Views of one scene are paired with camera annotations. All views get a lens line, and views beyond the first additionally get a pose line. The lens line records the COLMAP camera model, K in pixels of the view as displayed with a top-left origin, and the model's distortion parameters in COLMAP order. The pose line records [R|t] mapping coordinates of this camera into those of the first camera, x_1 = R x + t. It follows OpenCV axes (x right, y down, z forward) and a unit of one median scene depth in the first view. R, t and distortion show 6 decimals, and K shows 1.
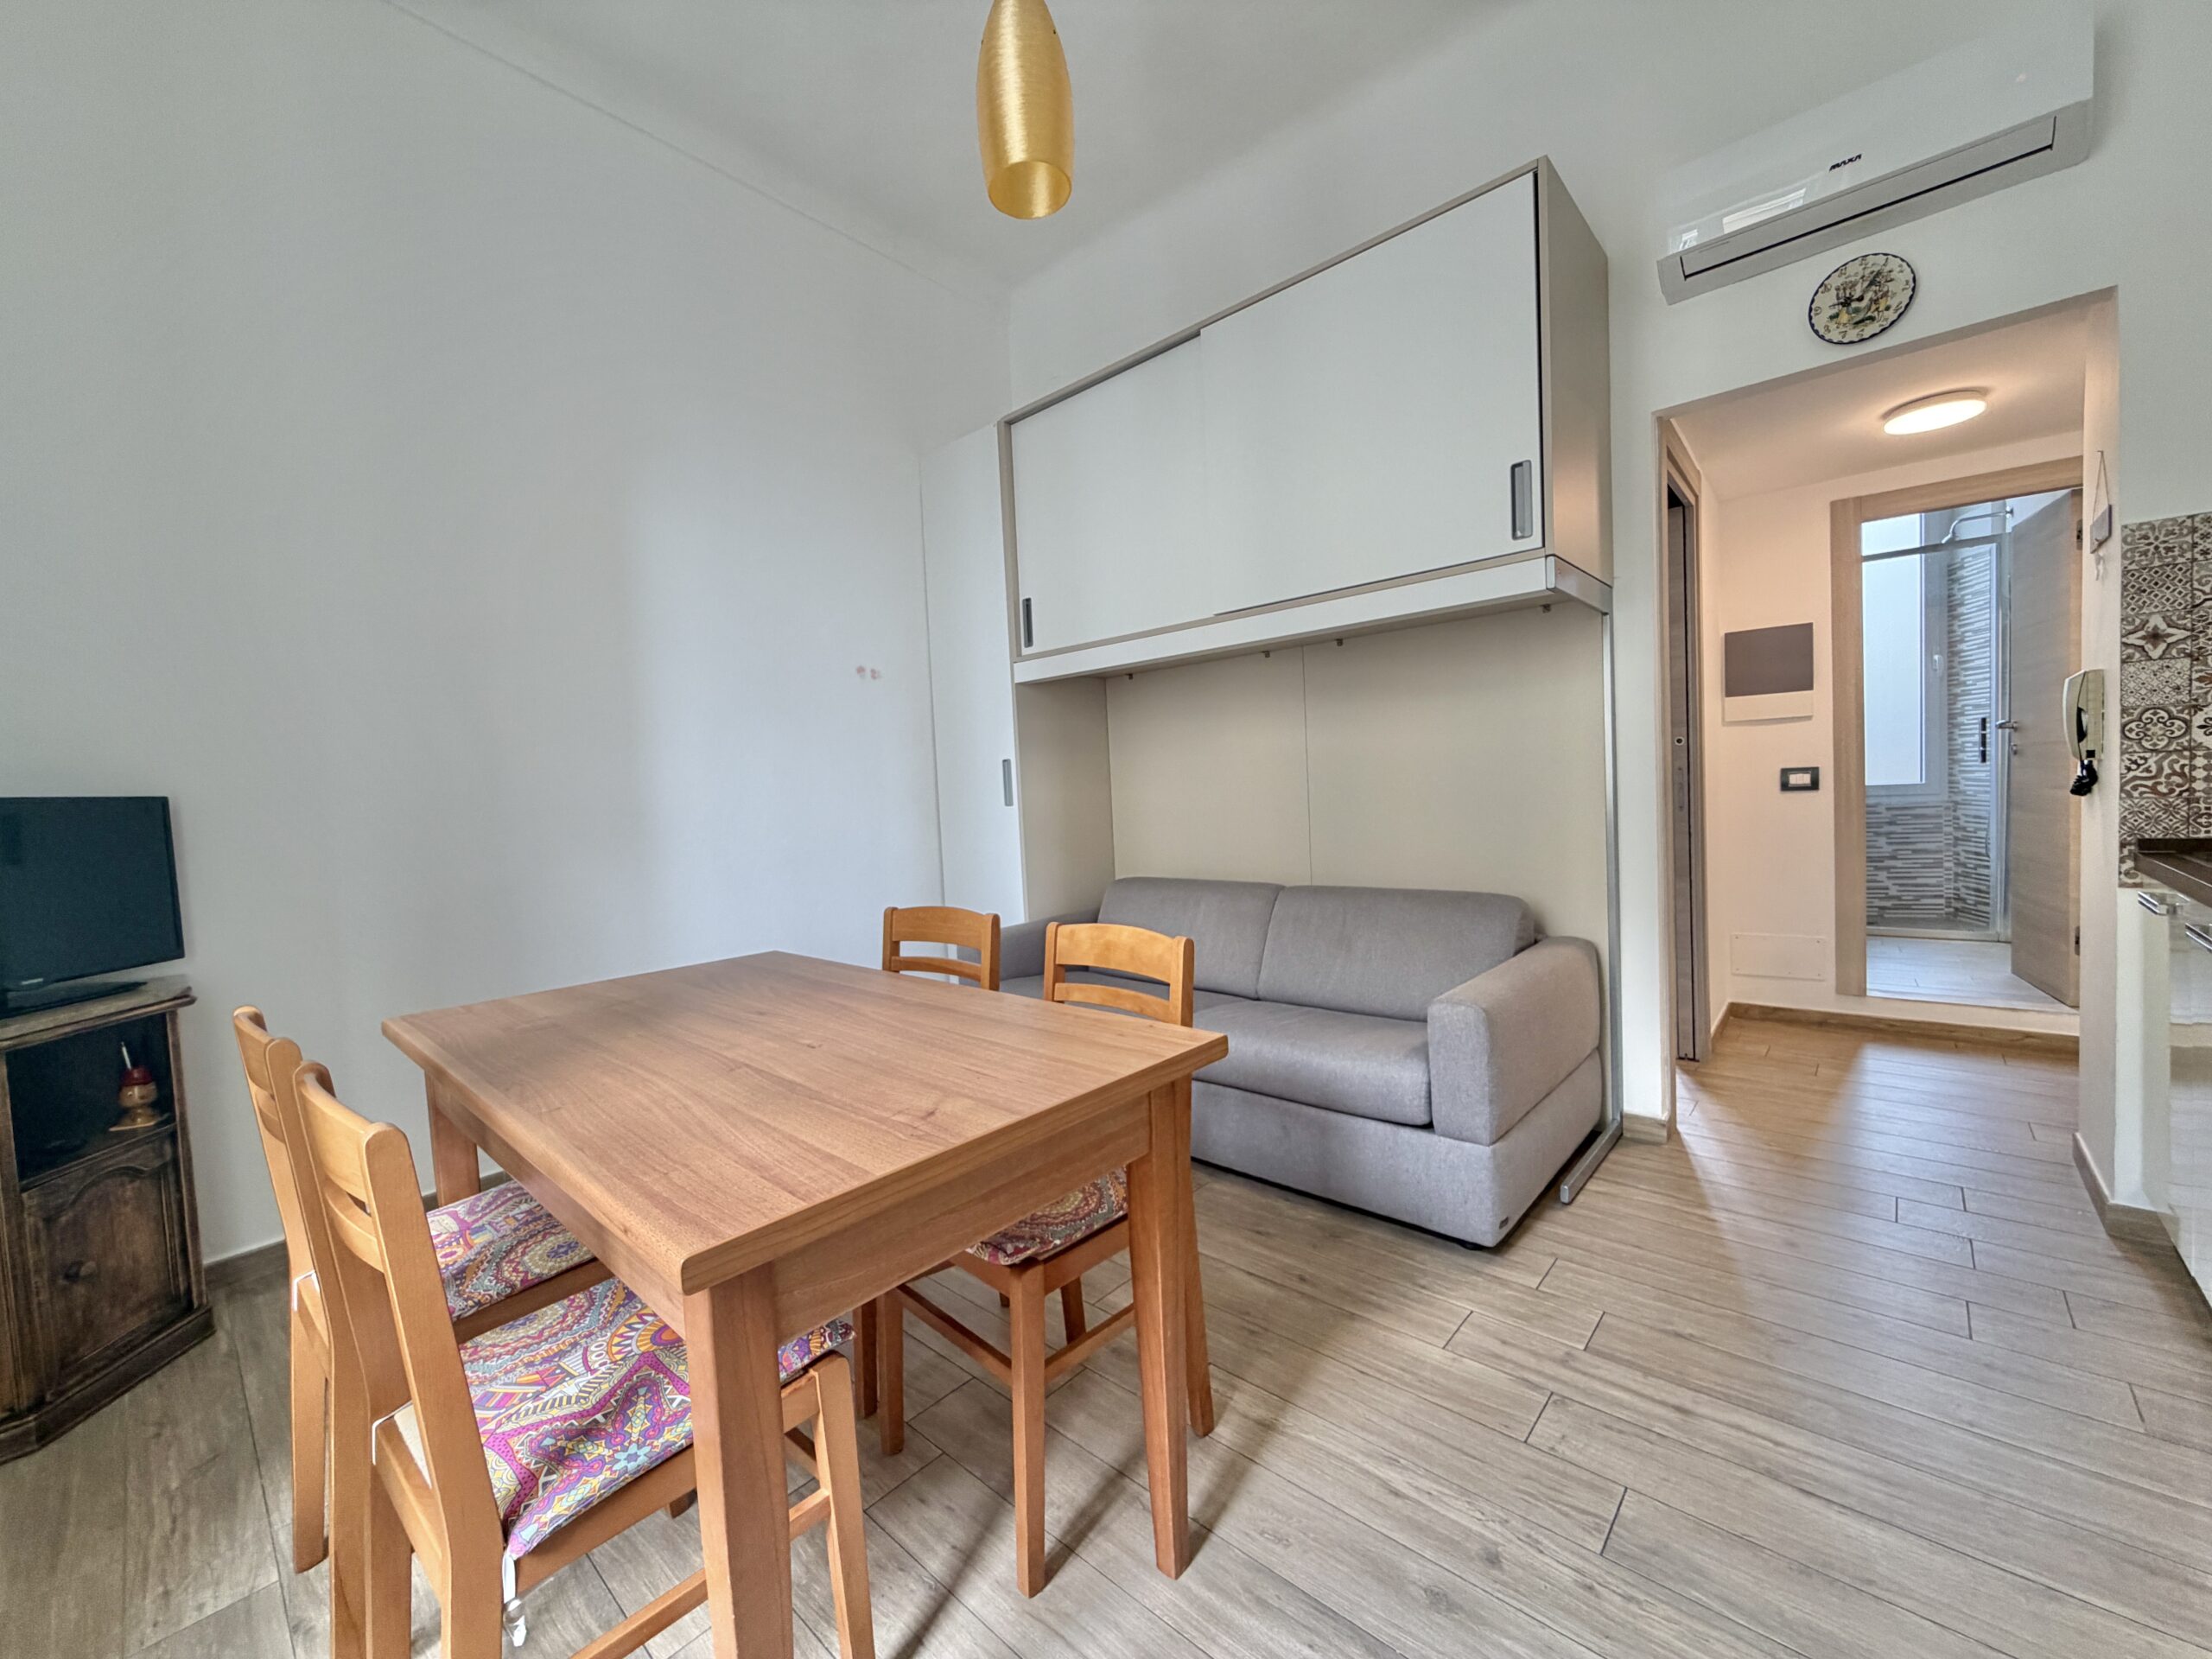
lens RADIAL K [[883.5, 0, 1099.7], [0, 883.5, 824.4], [0, 0, 1]] dist [0.000166, -0.000171]
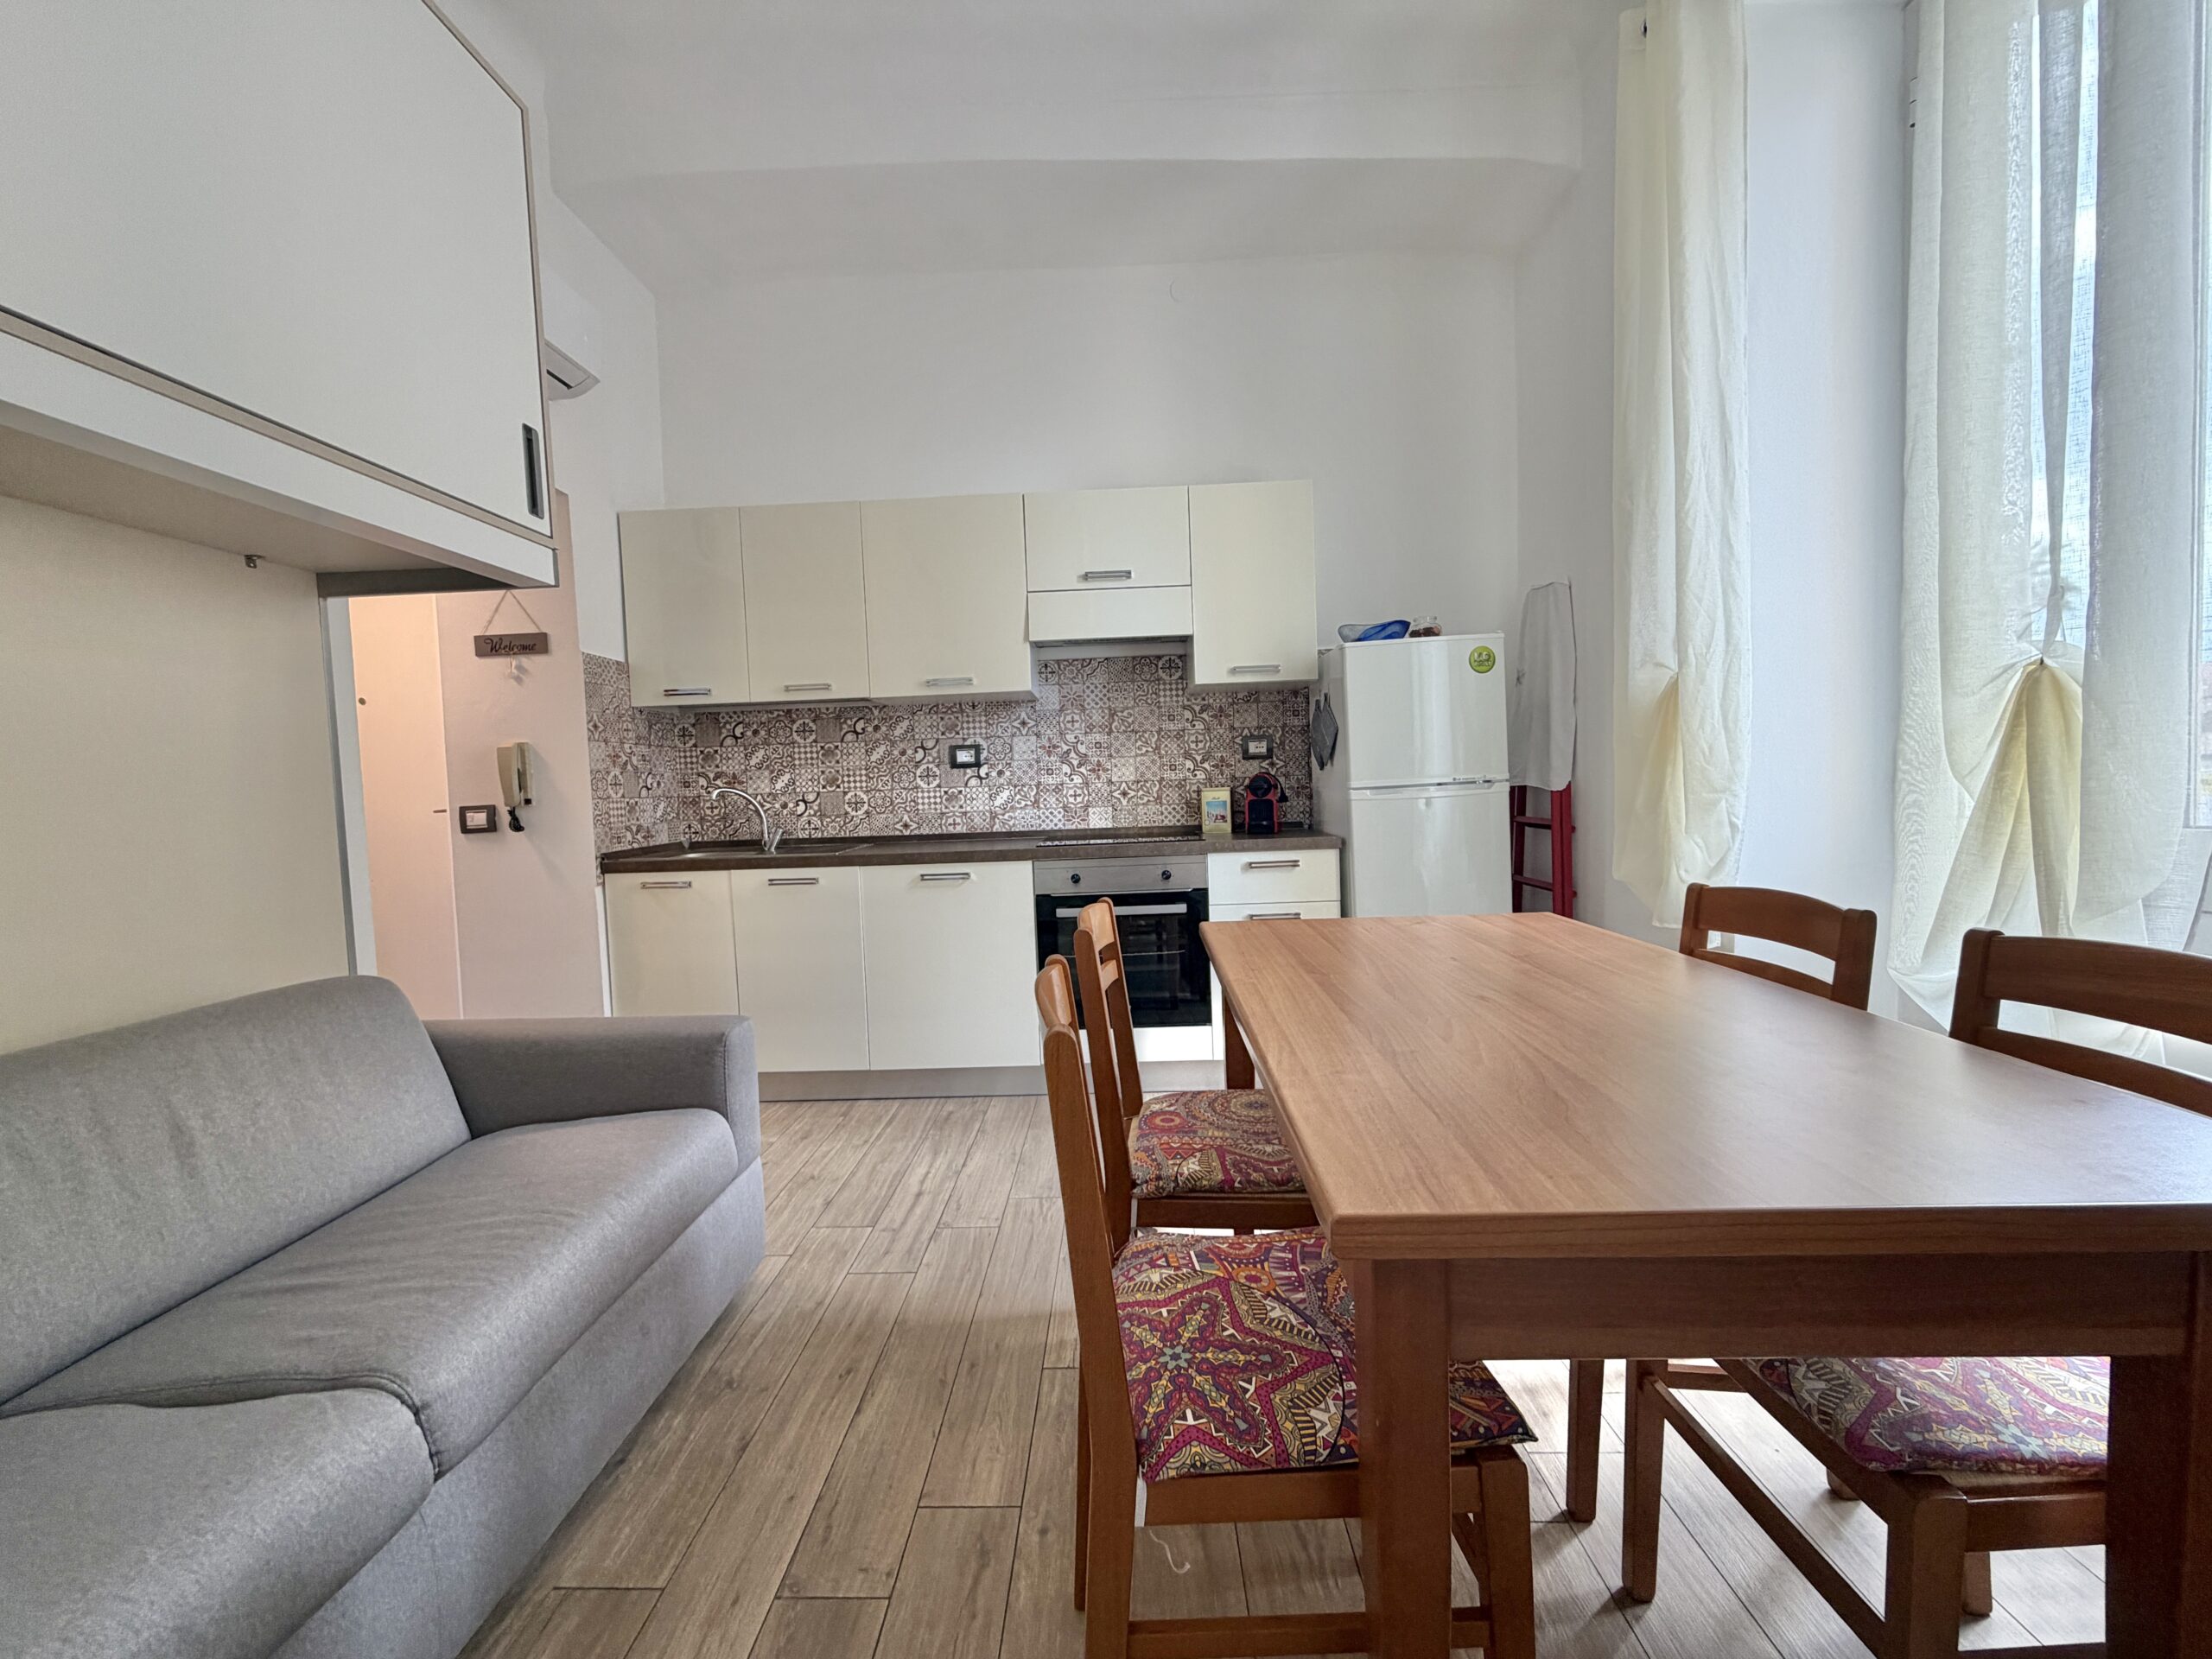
lens RADIAL K [[883.5, 0, 1093.1], [0, 883.5, 828.3], [0, 0, 1]] dist [0.000166, -0.000171]
pose [[-0.643889, 0.034021, 0.764362, -0.850284], [0.098229, 0.994419, 0.038486, -0.004786], [-0.758787, 0.099863, -0.643638, 1.949954]]
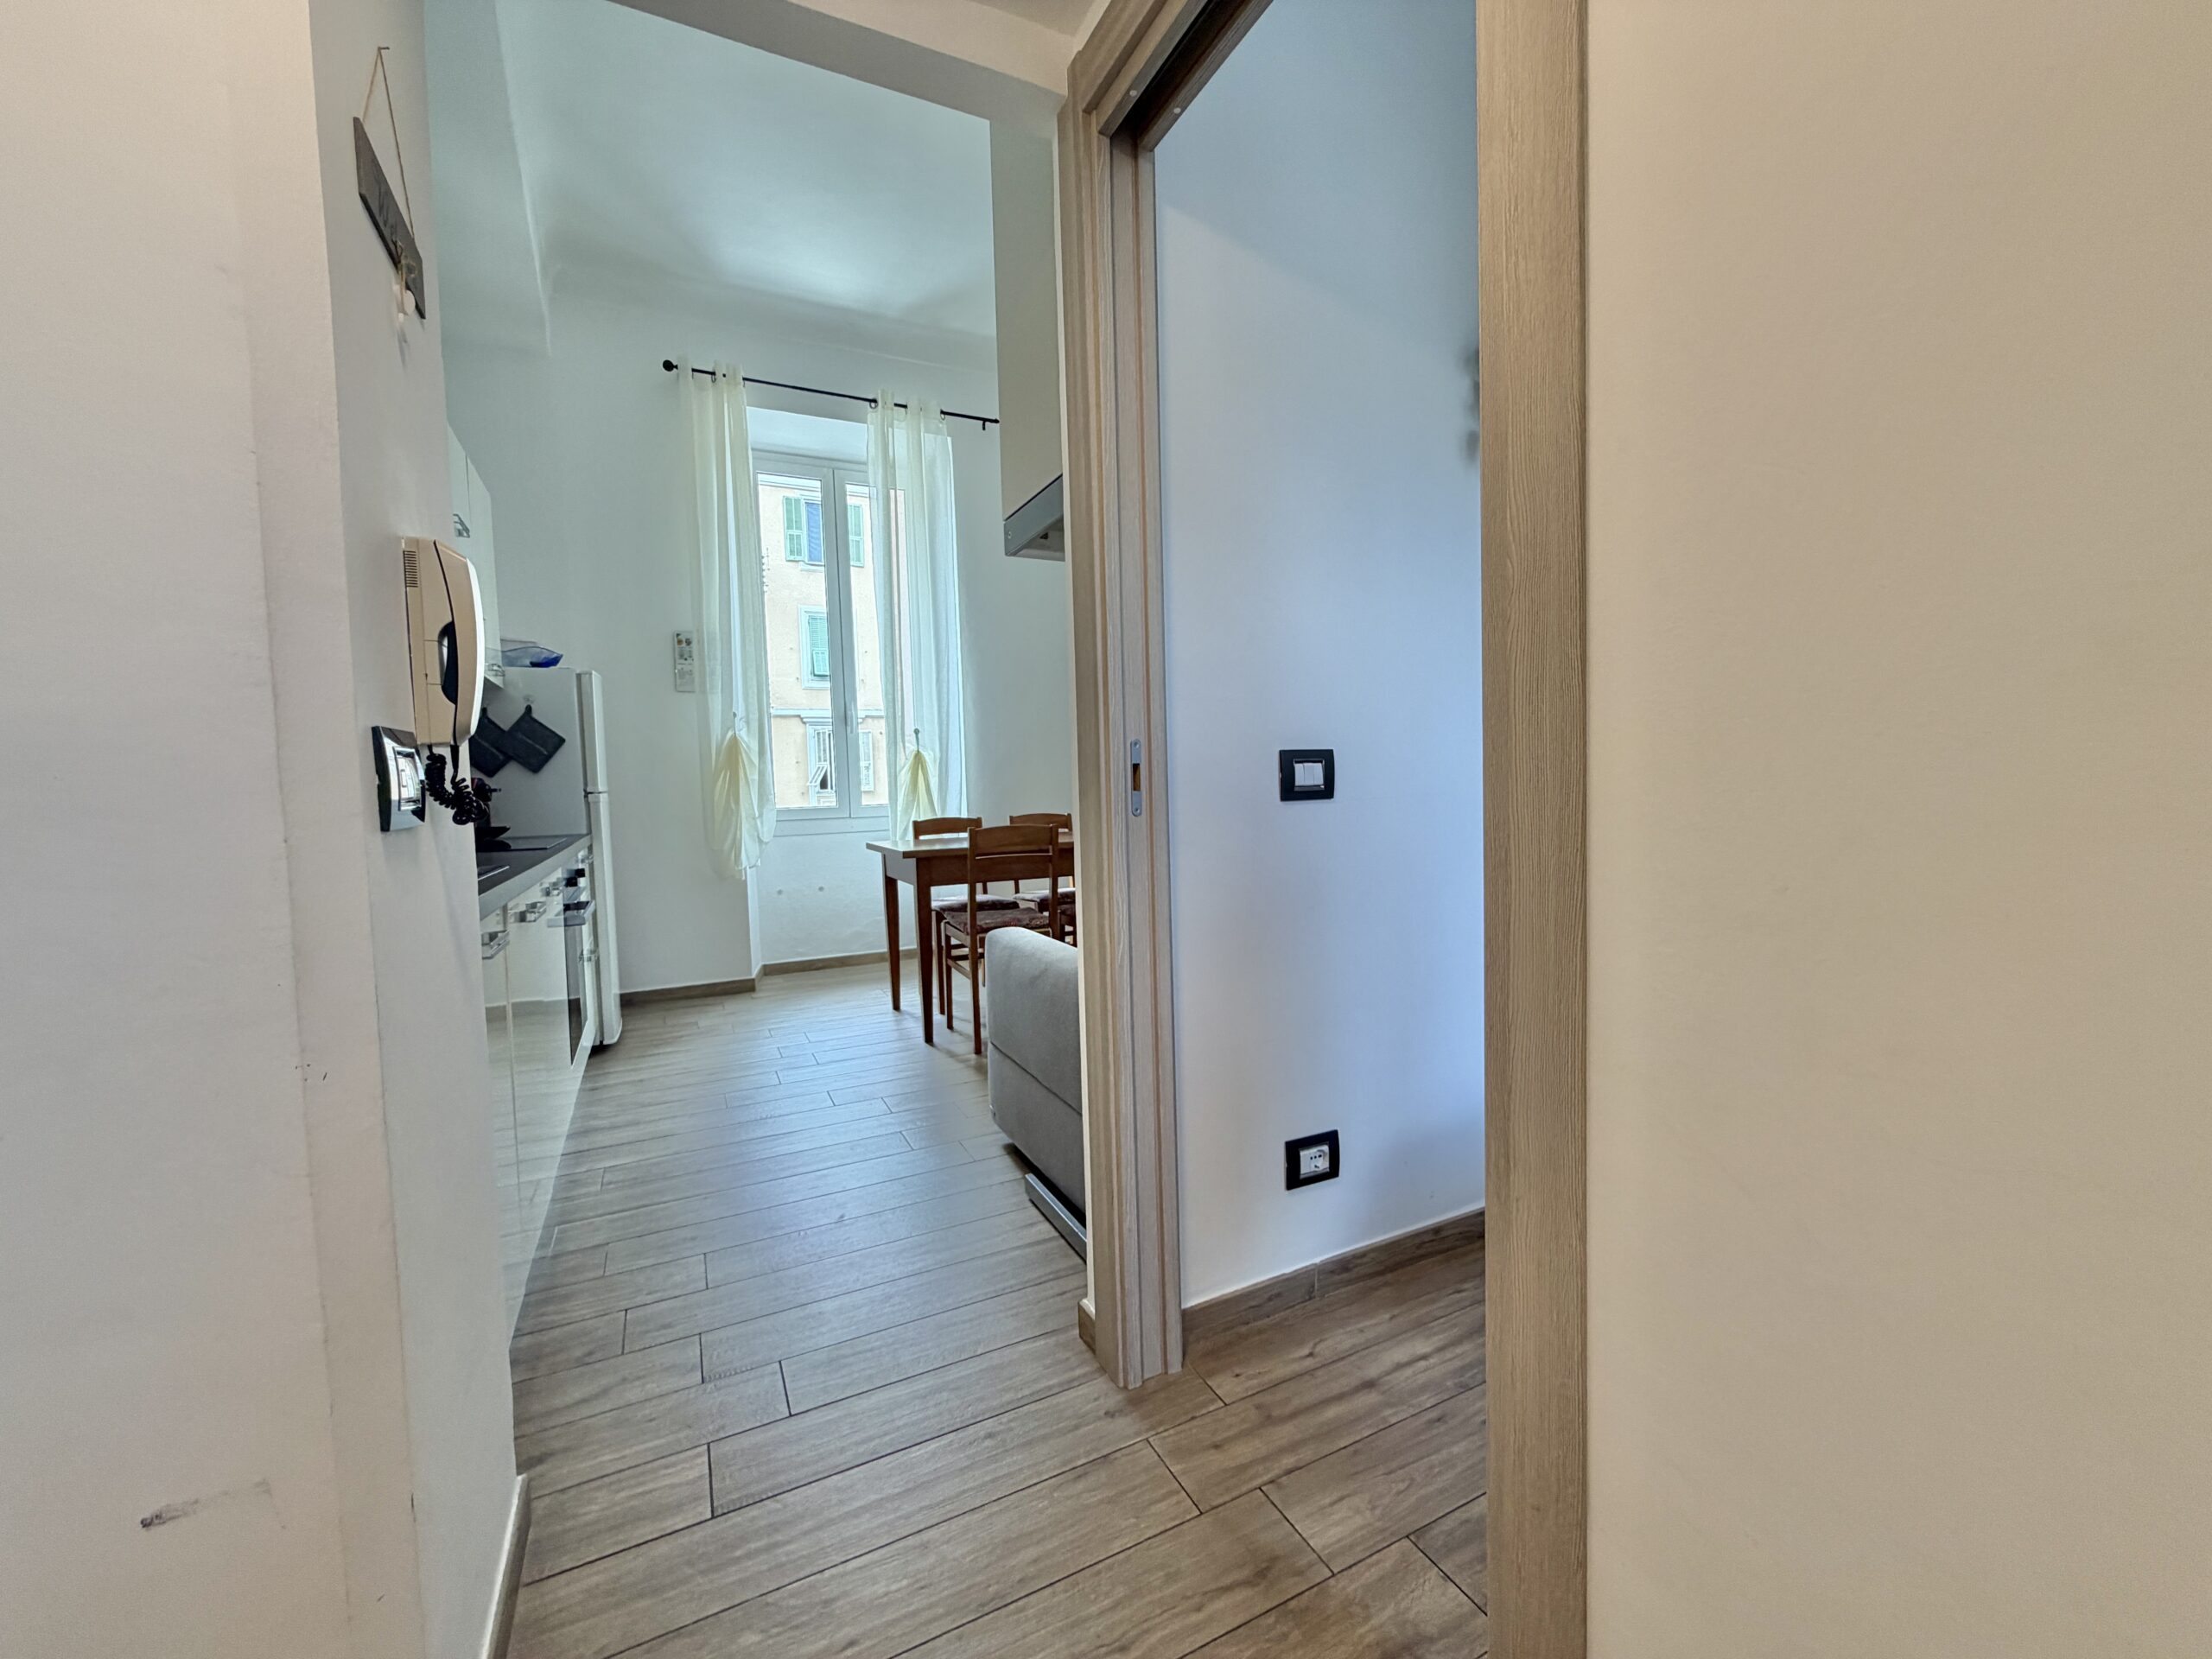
lens RADIAL K [[883.5, 0, 1099.0], [0, 883.5, 828.1], [0, 0, 1]] dist [0.000166, -0.000171]
pose [[-0.362732, 0.105760, -0.925873, 2.282914], [0.009821, 0.993918, 0.109685, -0.121165], [0.931842, 0.030694, -0.361564, 2.368207]]
